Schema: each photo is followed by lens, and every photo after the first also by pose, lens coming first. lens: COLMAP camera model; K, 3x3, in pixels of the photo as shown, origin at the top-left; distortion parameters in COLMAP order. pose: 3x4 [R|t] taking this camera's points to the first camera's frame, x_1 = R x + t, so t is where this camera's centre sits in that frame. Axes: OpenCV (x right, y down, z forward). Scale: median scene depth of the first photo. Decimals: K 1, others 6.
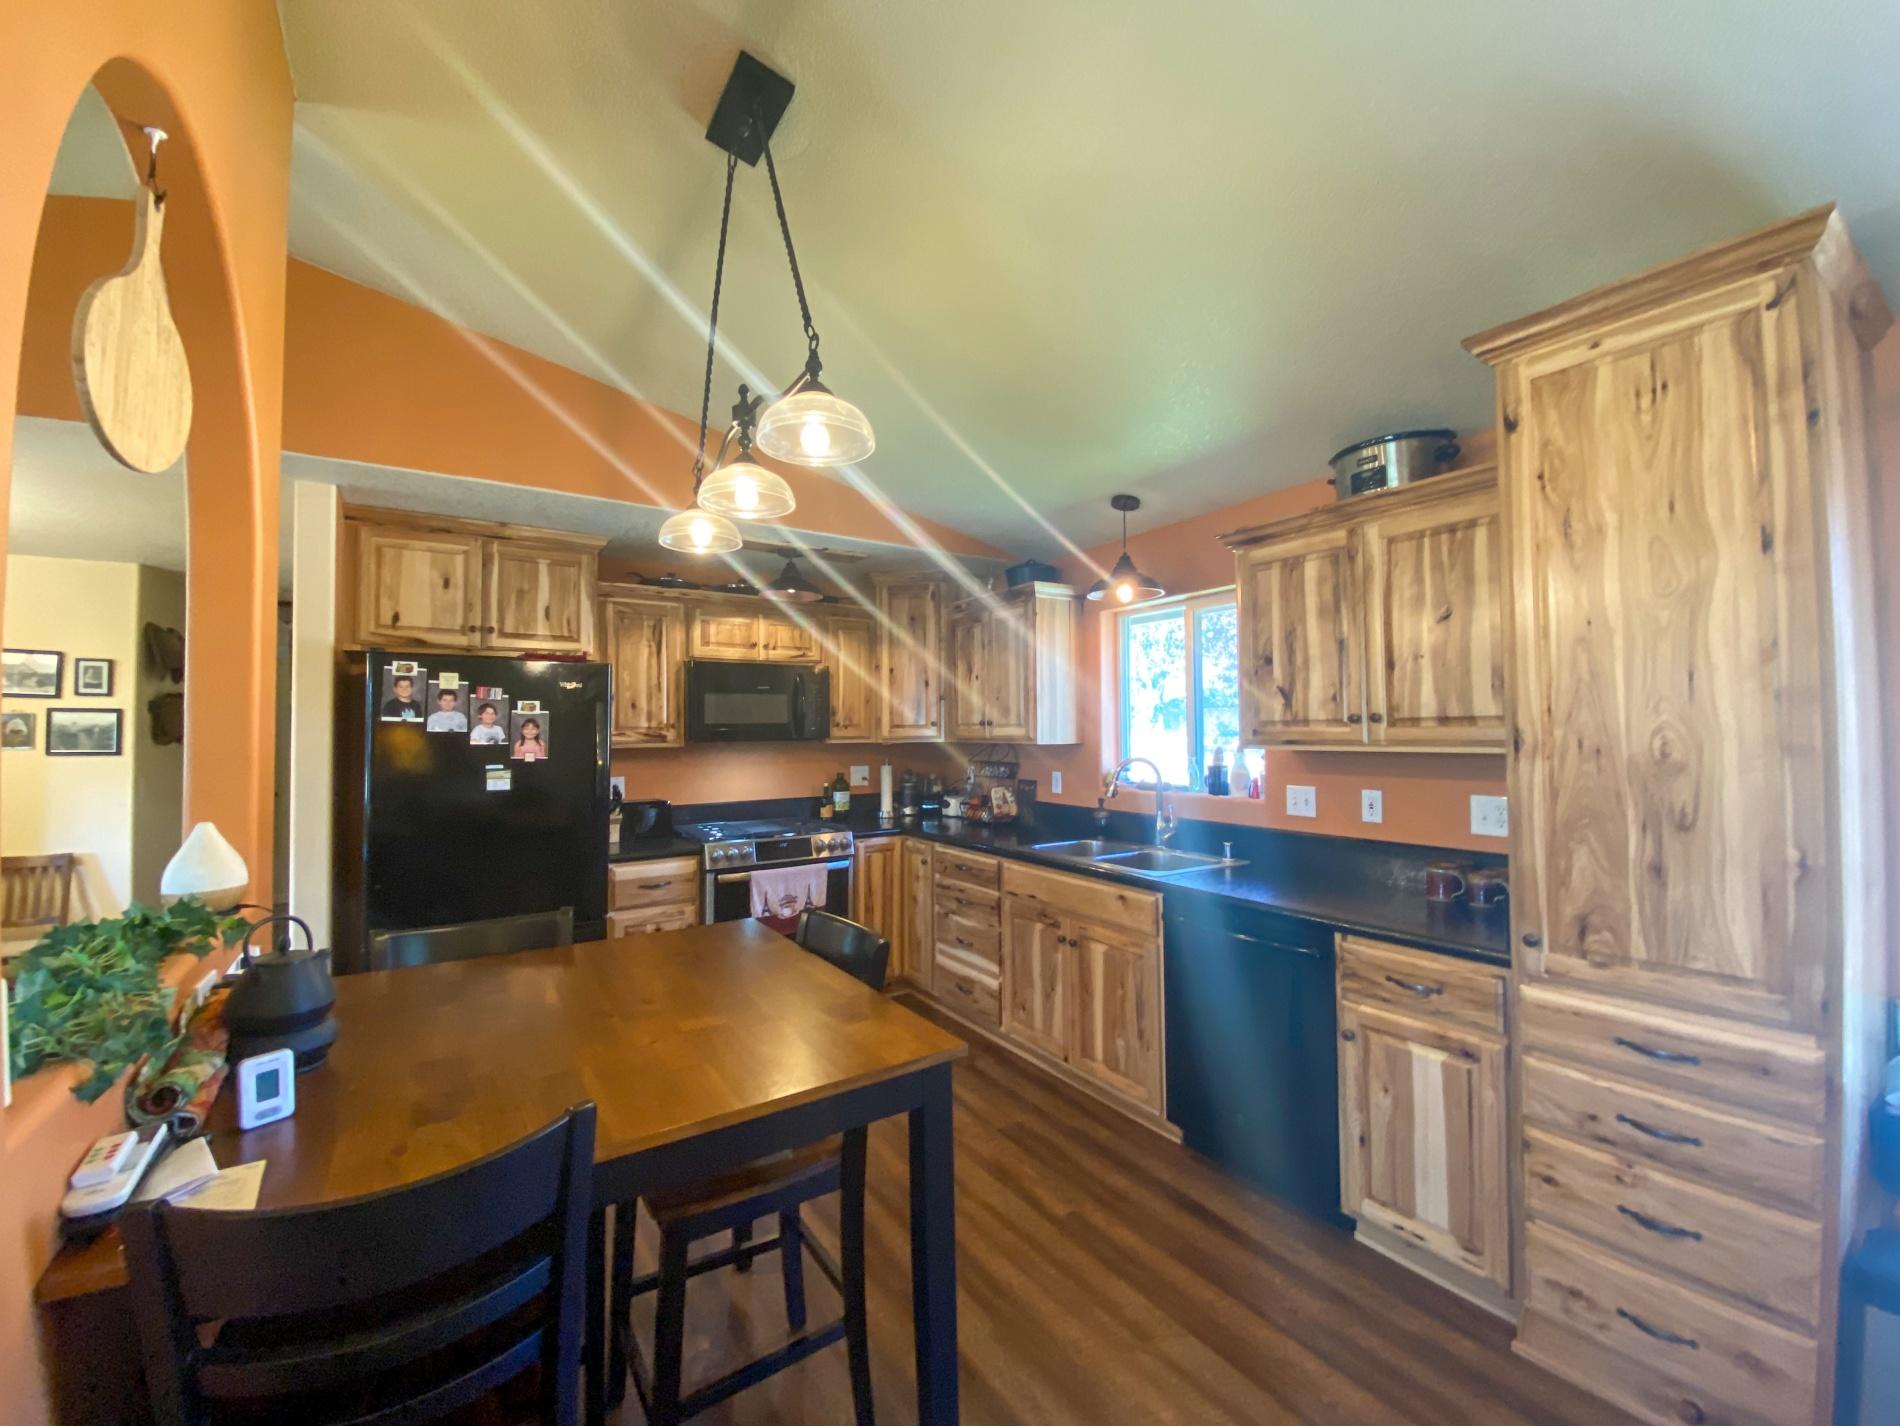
lens RADIAL K [[771.1, 0, 947.0], [0, 771.1, 714.1], [0, 0, 1]] dist [0.019632, -0.019766]
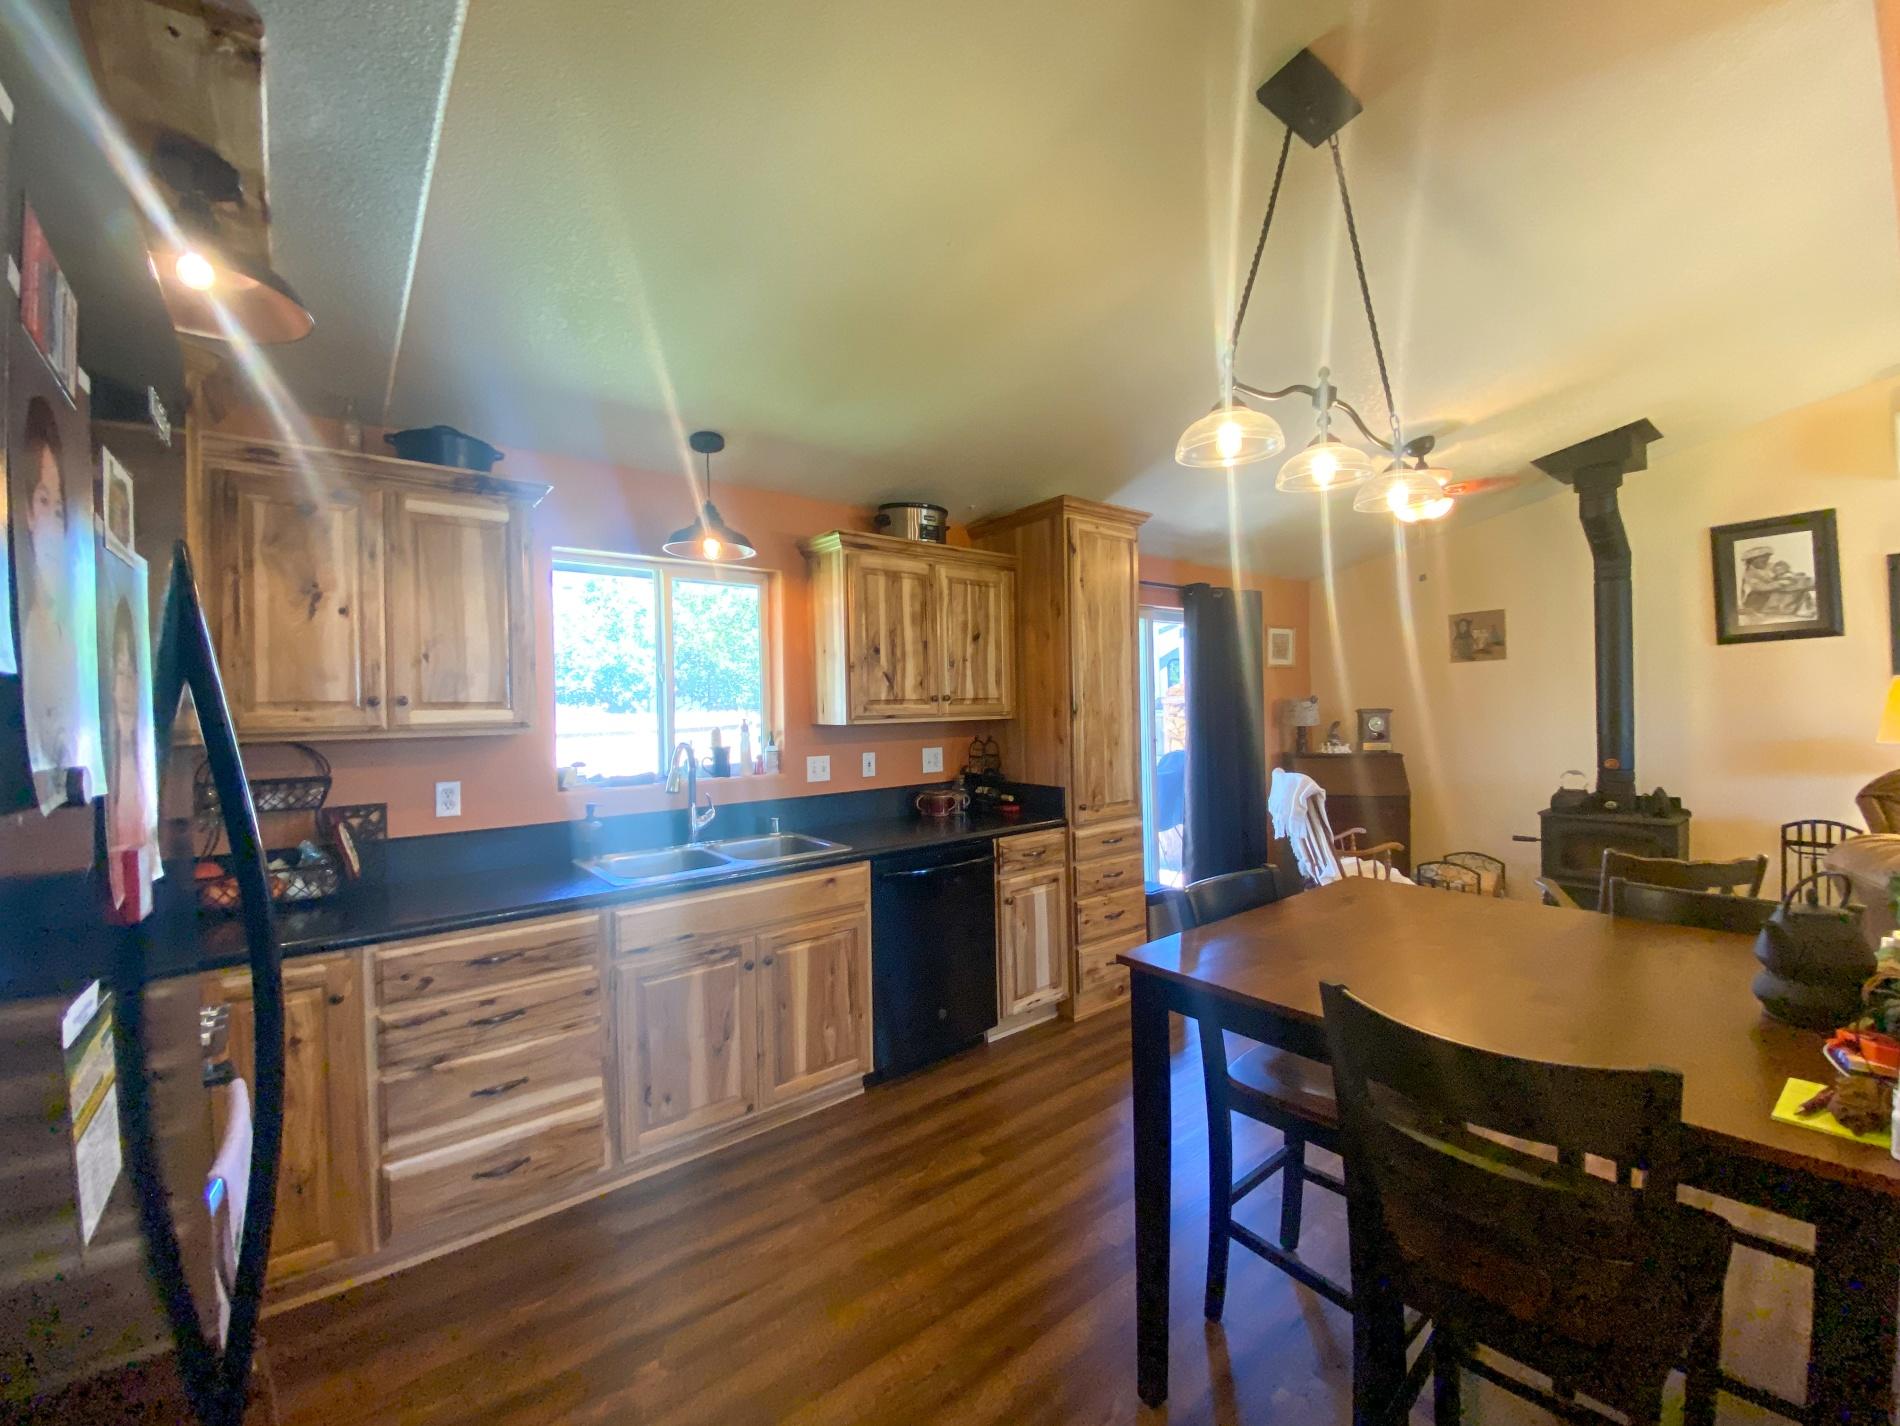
lens RADIAL K [[767.4, 0, 944.7], [0, 767.4, 709.3], [0, 0, 1]] dist [0.049915, -0.020194]
pose [[-0.088969, 0.002389, 0.996032, -0.823458], [-0.002431, 0.999994, -0.002616, 0.027446], [-0.996031, -0.002654, -0.088962, 1.036424]]
